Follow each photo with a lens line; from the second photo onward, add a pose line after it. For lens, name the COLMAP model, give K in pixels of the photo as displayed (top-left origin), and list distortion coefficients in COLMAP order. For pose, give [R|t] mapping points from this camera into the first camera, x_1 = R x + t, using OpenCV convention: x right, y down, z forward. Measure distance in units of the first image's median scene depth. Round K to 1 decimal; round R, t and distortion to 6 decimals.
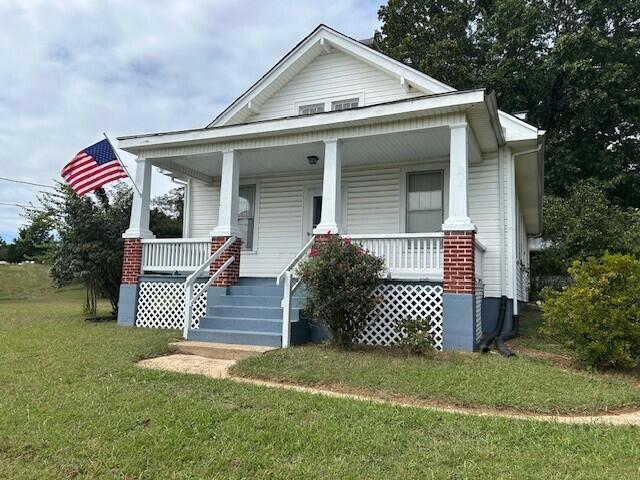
lens RADIAL K [[481.1, 0, 319.9], [0, 481.1, 237.3], [0, 0, 1]] dist [0.005162, -0.003162]
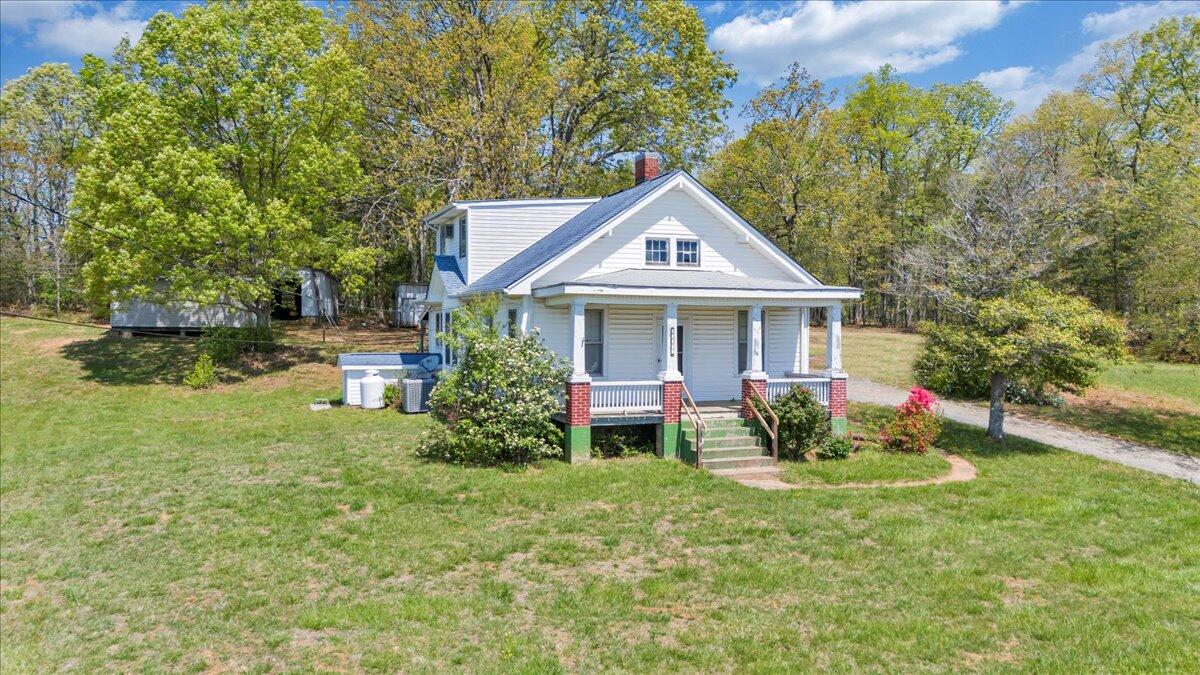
lens RADIAL K [[891.3, 0, 602.9], [0, 891.3, 334.7], [0, 0, 1]] dist [0.060461, -0.050194]
pose [[0.712981, -0.037798, 0.700163, -1.848929], [-0.066633, 0.990375, 0.121318, -0.366057], [-0.698010, -0.133152, 0.703600, -0.407246]]
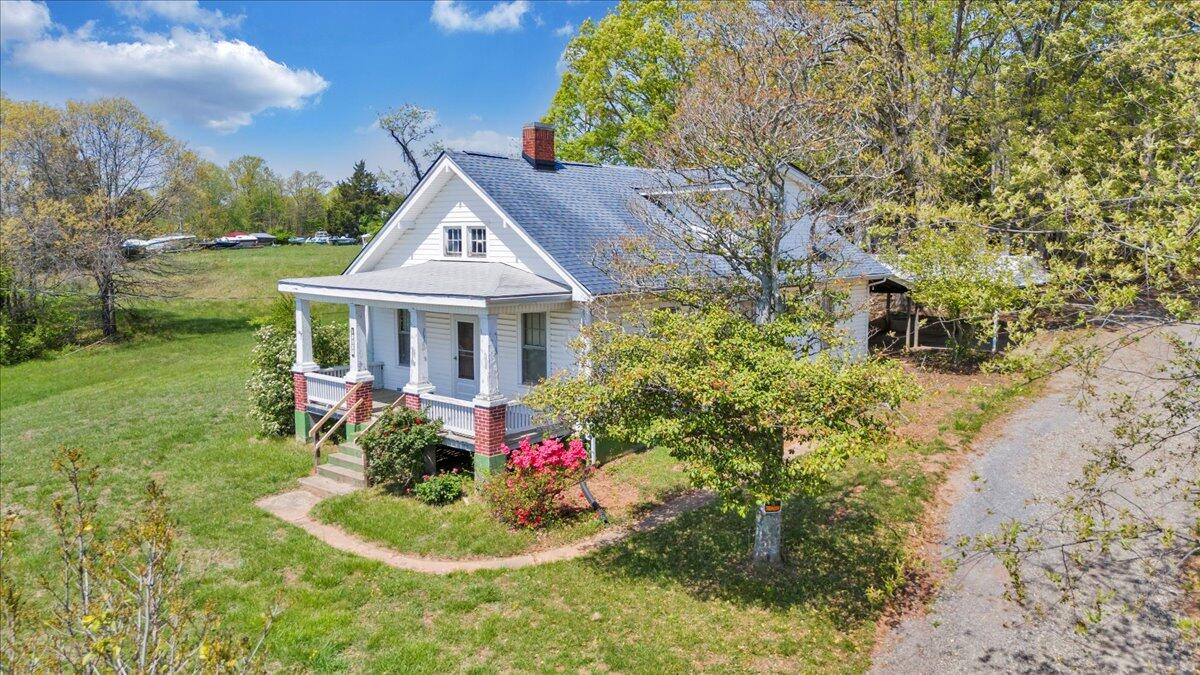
lens RADIAL K [[891.3, 0, 604.9], [0, 891.3, 342.3], [0, 0, 1]] dist [0.060461, -0.050194]
pose [[0.952096, 0.003786, -0.305775, 1.042638], [0.066345, 0.973549, 0.218634, -0.527274], [0.298514, -0.228447, 0.926661, -0.811857]]
